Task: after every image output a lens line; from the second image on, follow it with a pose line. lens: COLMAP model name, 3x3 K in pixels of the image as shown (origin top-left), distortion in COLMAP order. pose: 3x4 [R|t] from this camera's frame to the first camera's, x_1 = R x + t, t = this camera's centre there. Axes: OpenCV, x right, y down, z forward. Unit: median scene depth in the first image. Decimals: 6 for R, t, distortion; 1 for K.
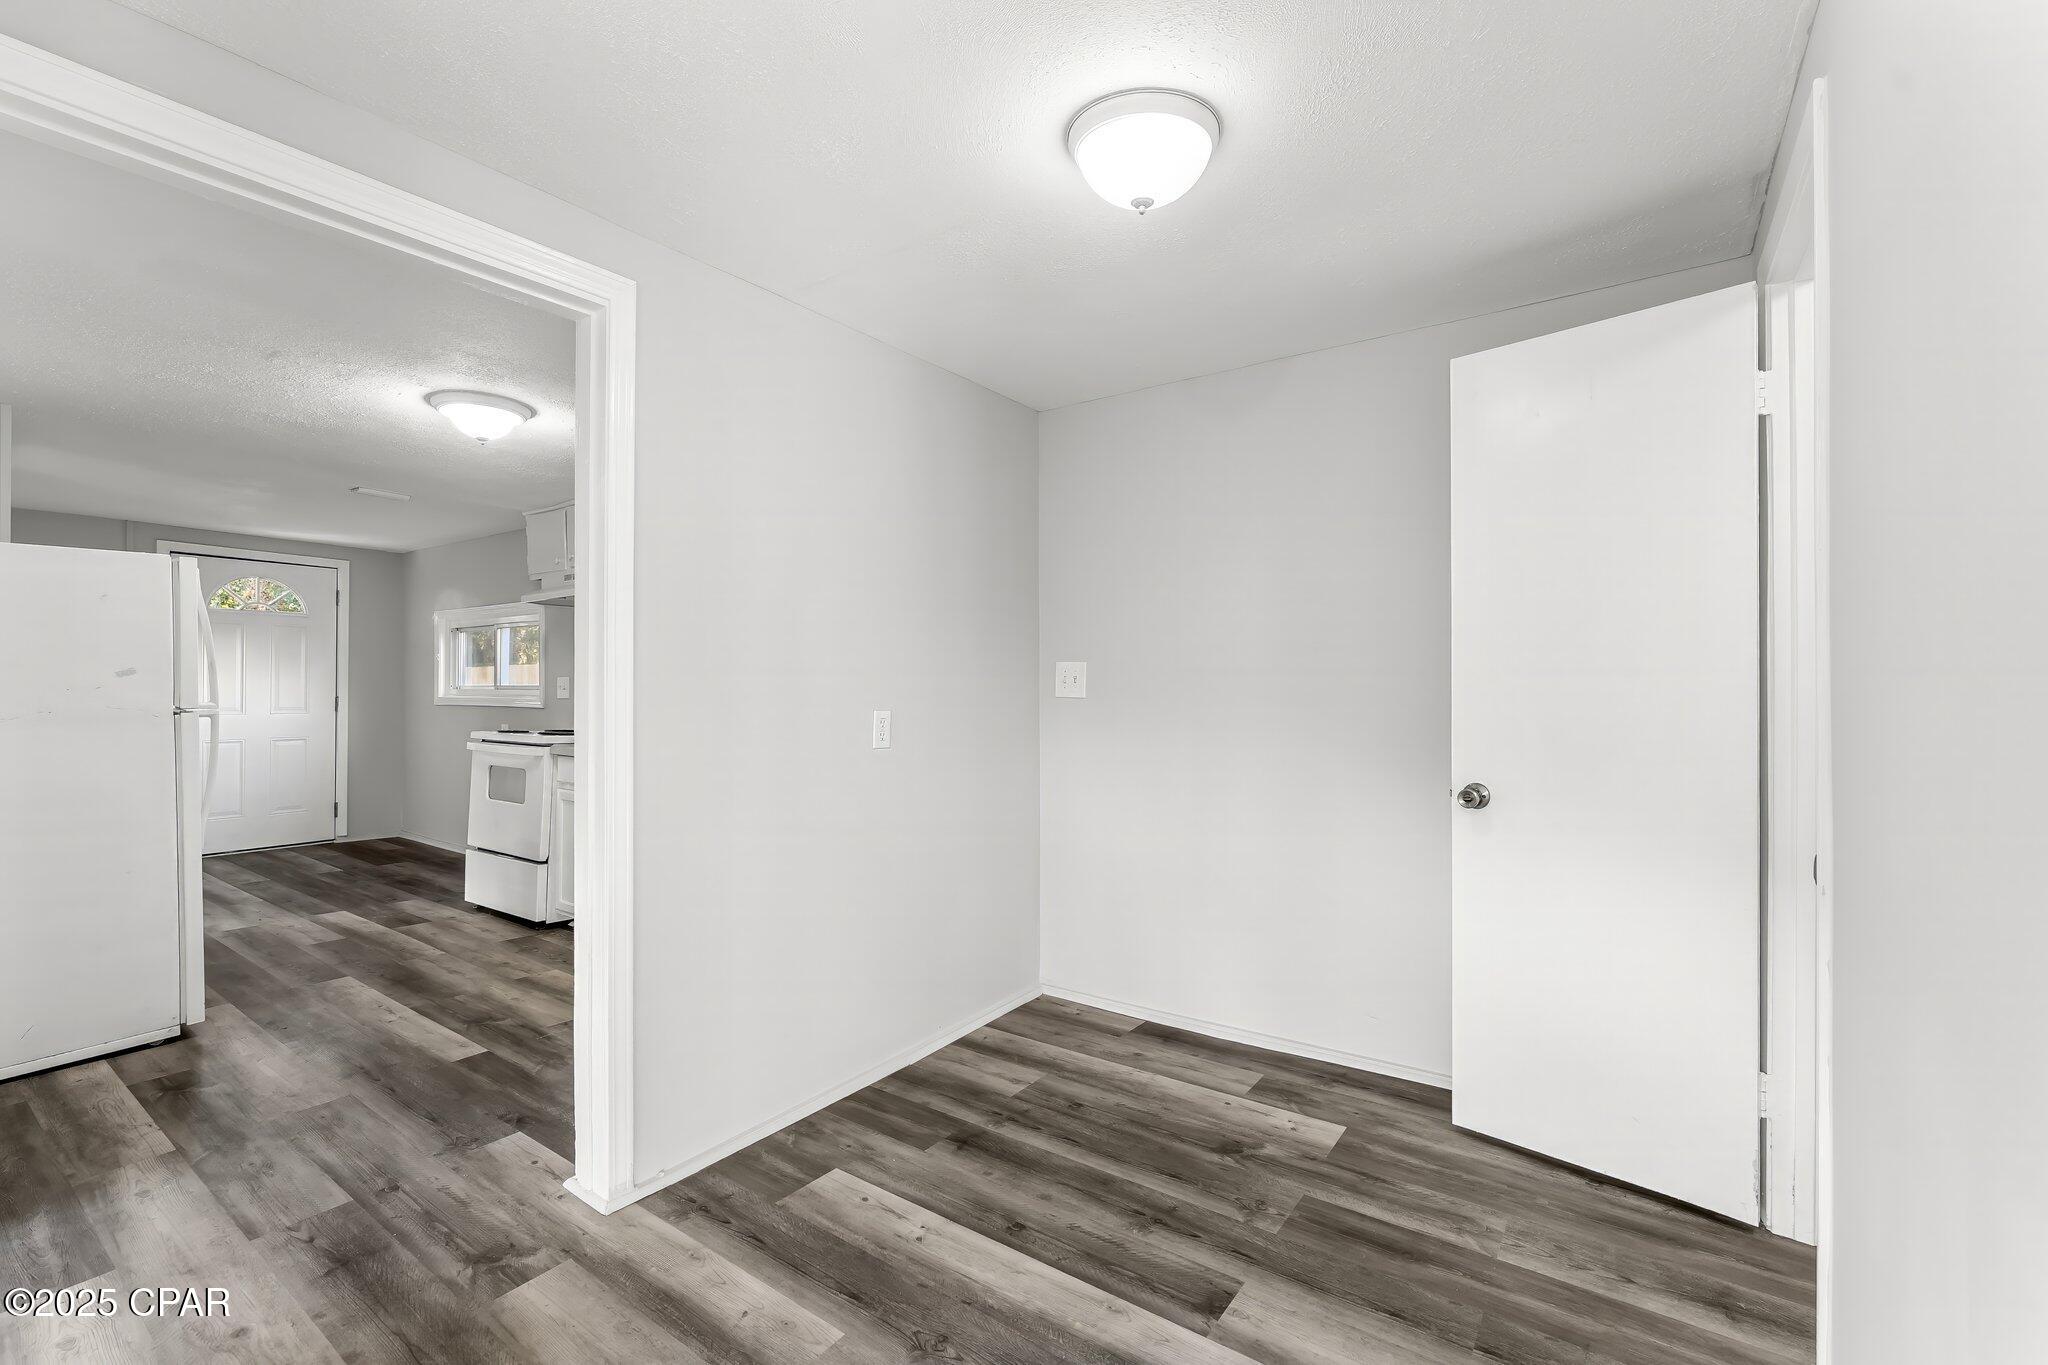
lens RADIAL K [[876.7, 0, 1022.5], [0, 876.7, 687.0], [0, 0, 1]] dist [-0.003358, -0.000028]
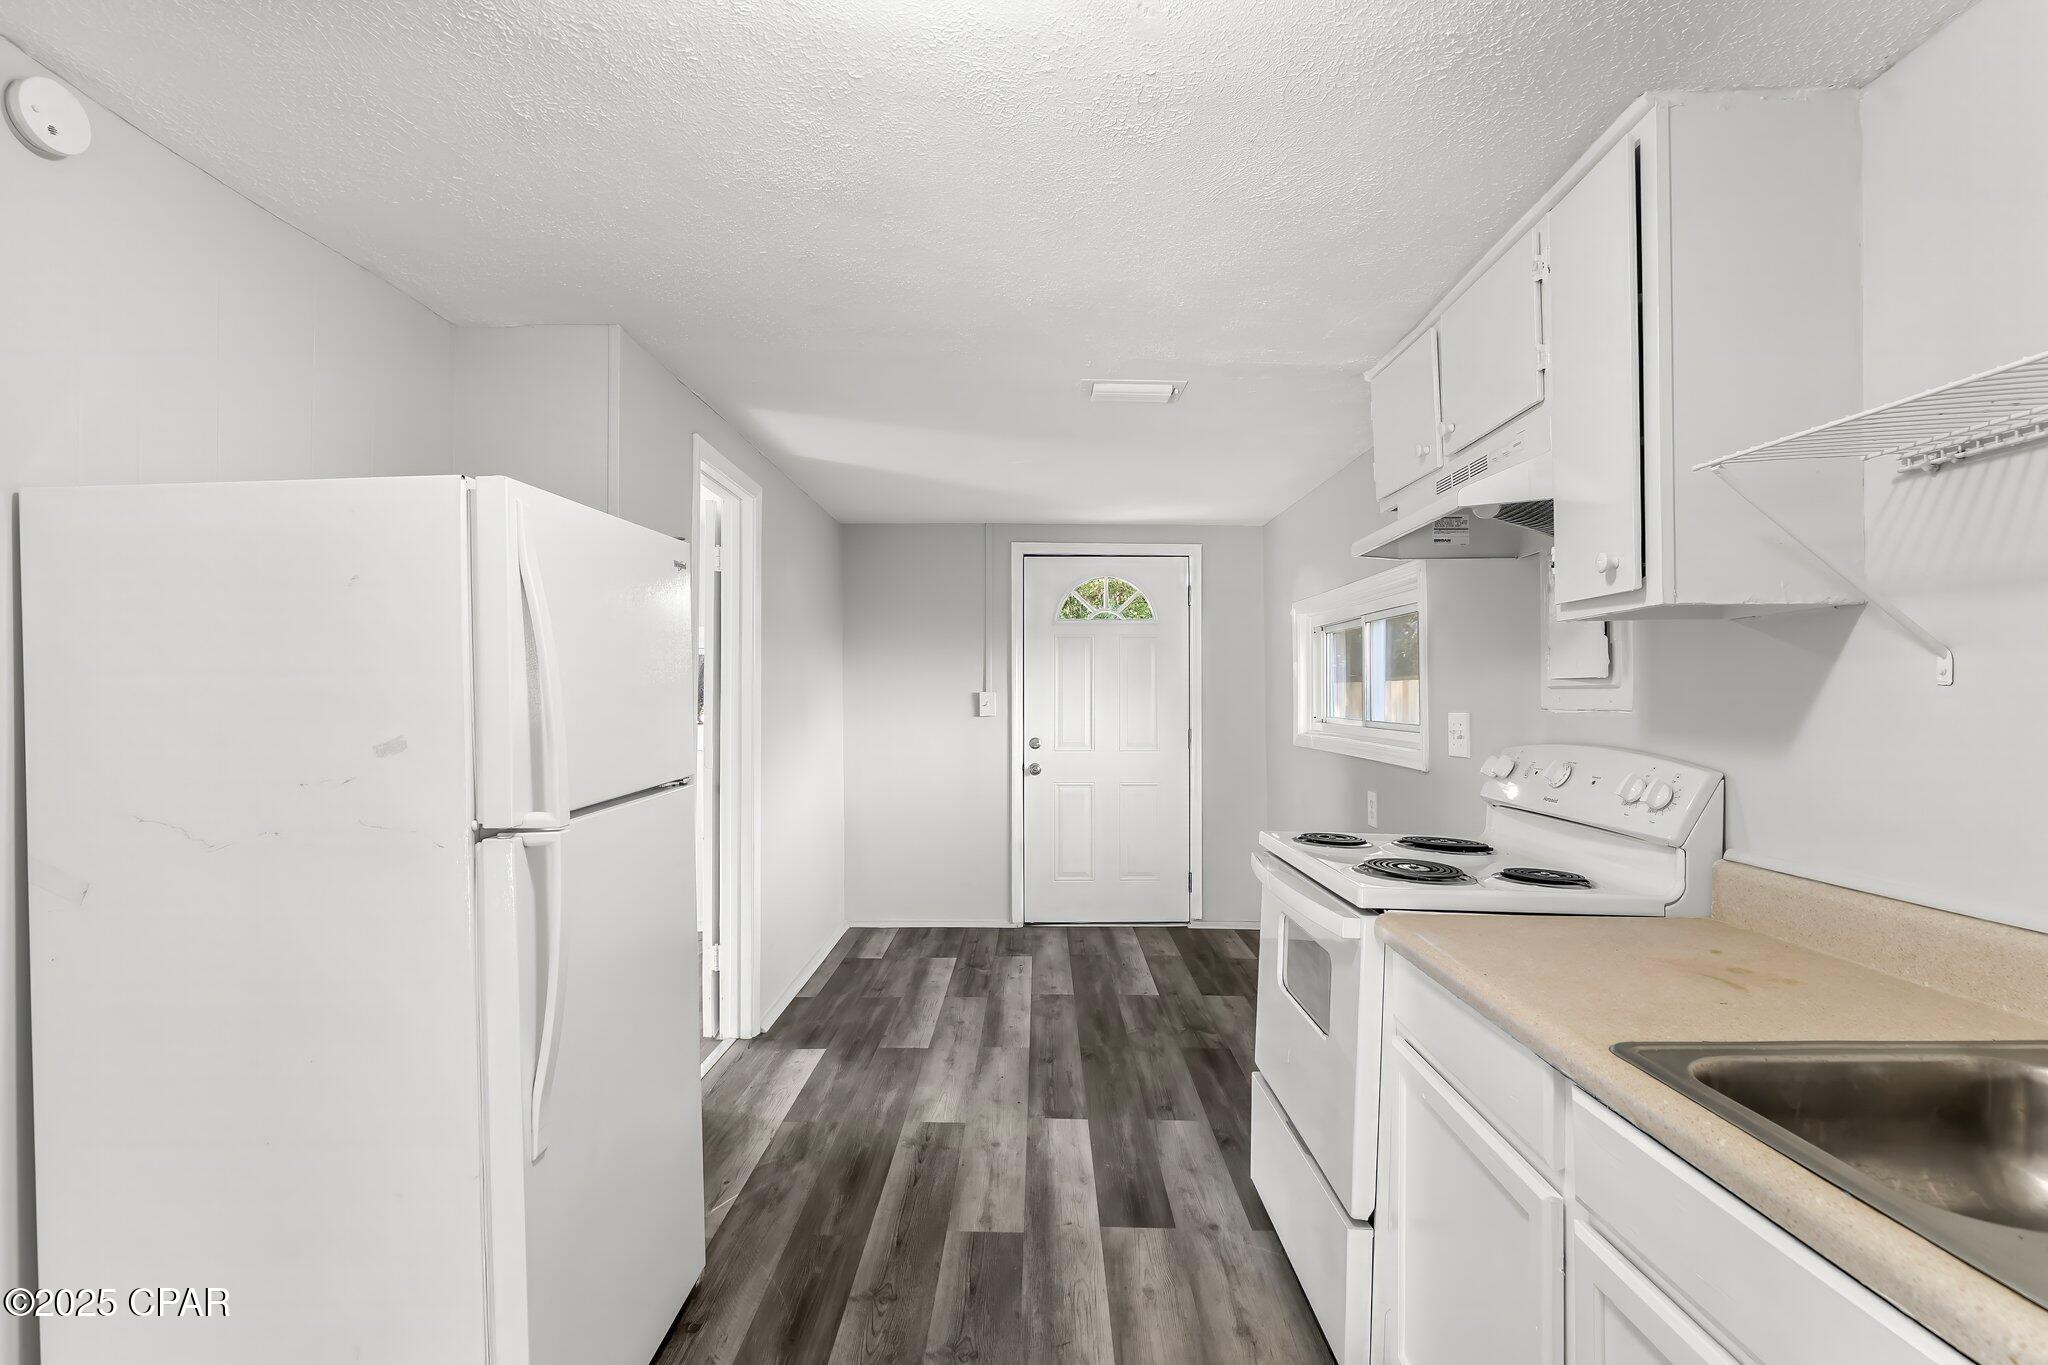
lens RADIAL K [[981.8, 0, 1025.7], [0, 981.8, 679.1], [0, 0, 1]] dist [-0.002301, 0.000025]
pose [[0.570740, -0.016594, -0.820963, -0.523468], [0.004269, 0.999842, -0.017242, -0.050426], [0.821120, 0.006336, 0.570721, 1.196229]]
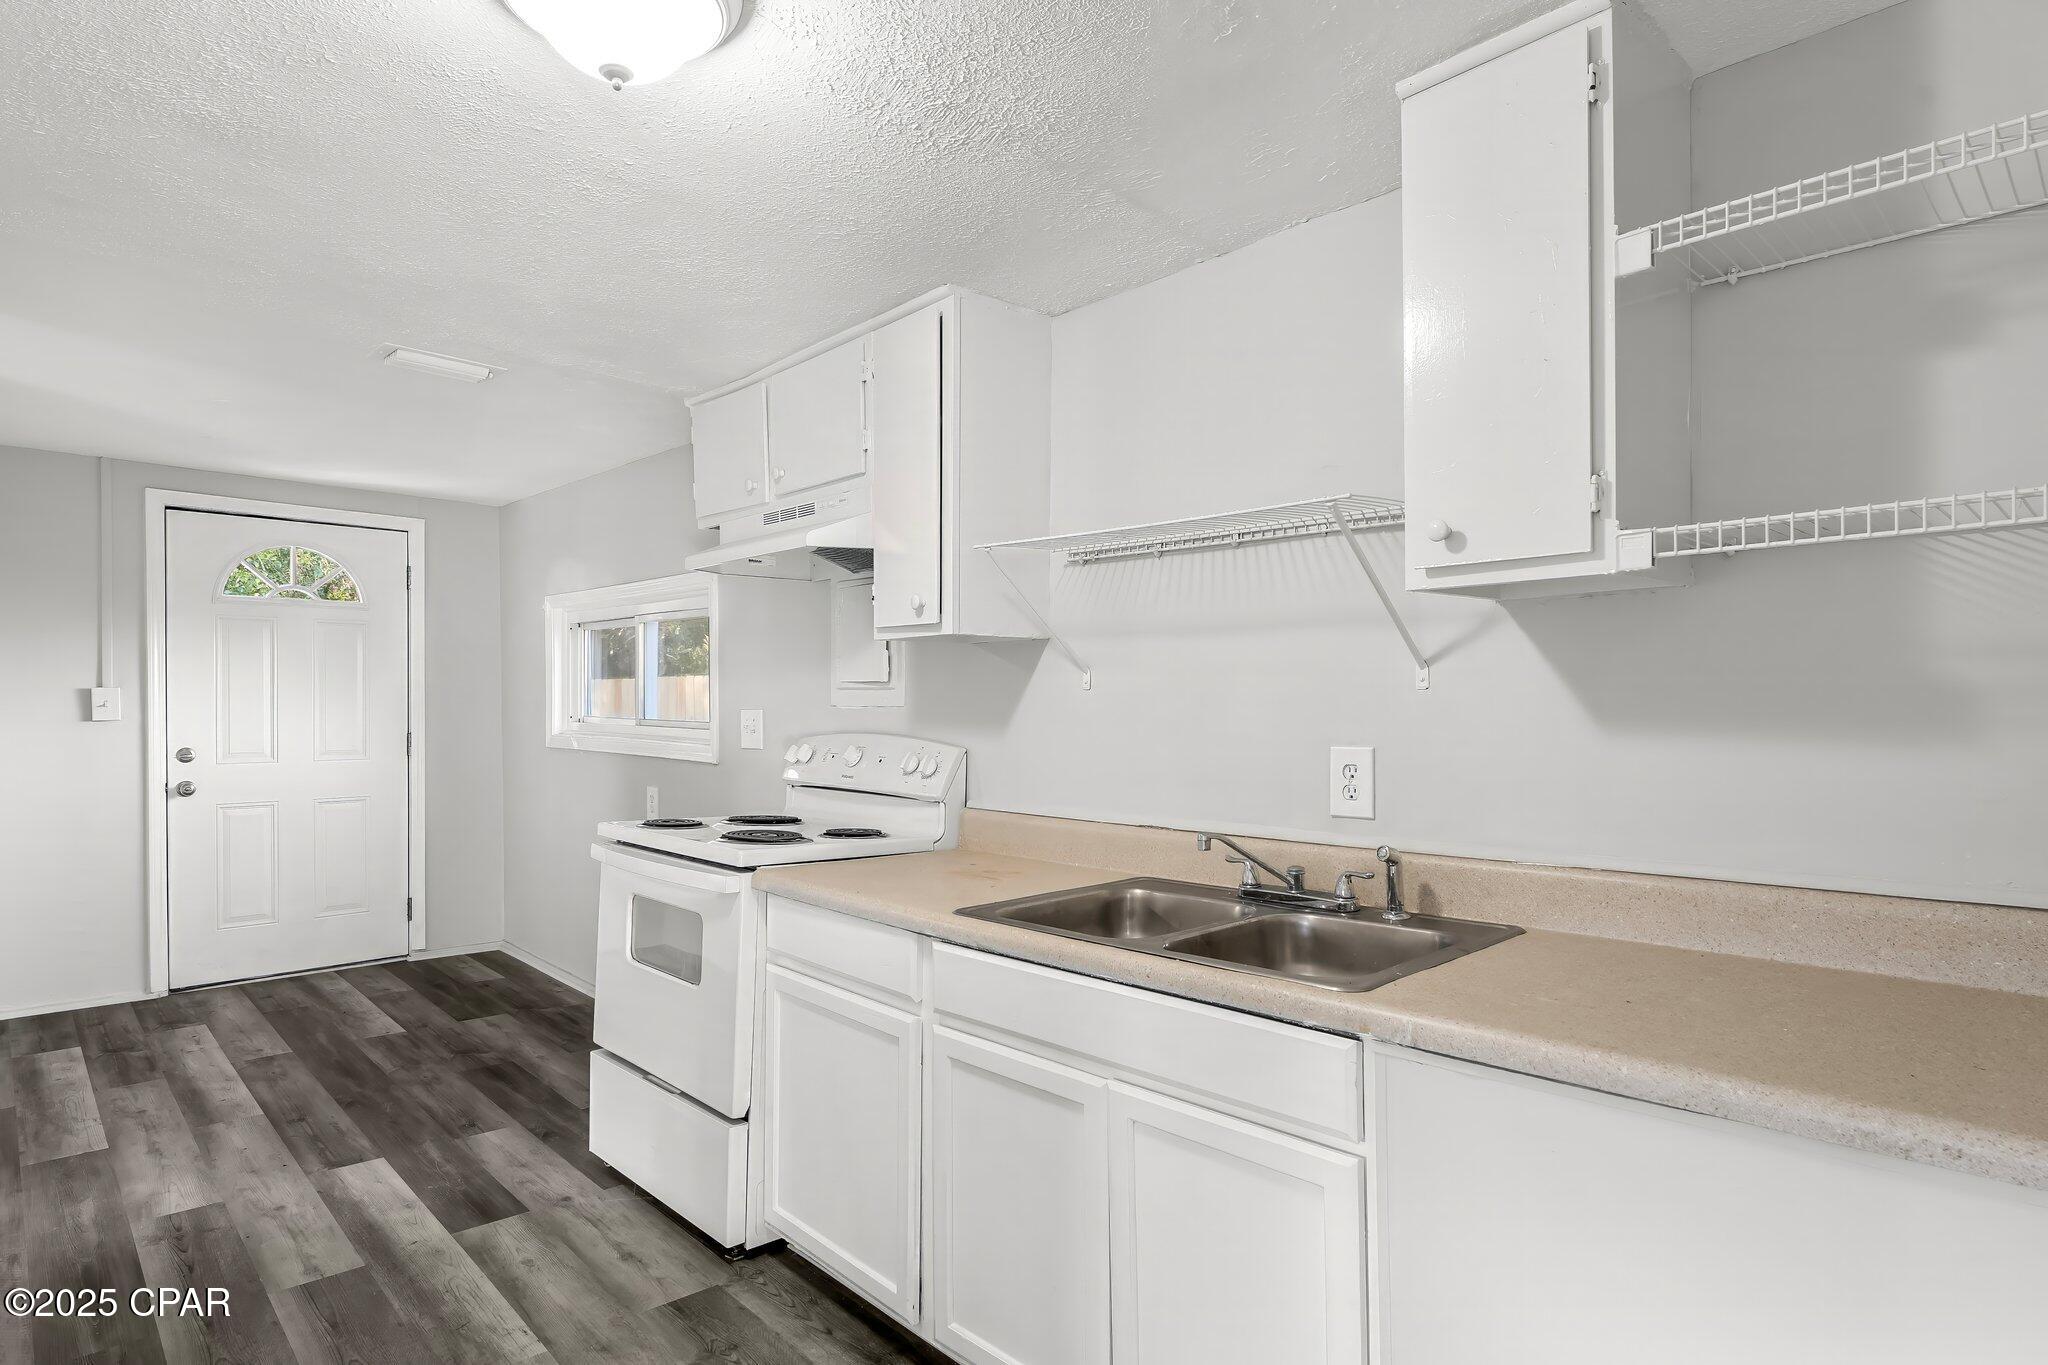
lens RADIAL K [[1107.1, 0, 1031.8], [0, 1107.1, 711.9], [0, 0, 1]] dist [-0.000692, -0.000307]
pose [[0.981633, 0.003451, -0.190748, -0.529809], [-0.000351, 0.999867, 0.016281, -0.050333], [0.190779, -0.015915, 0.981504, 0.850495]]
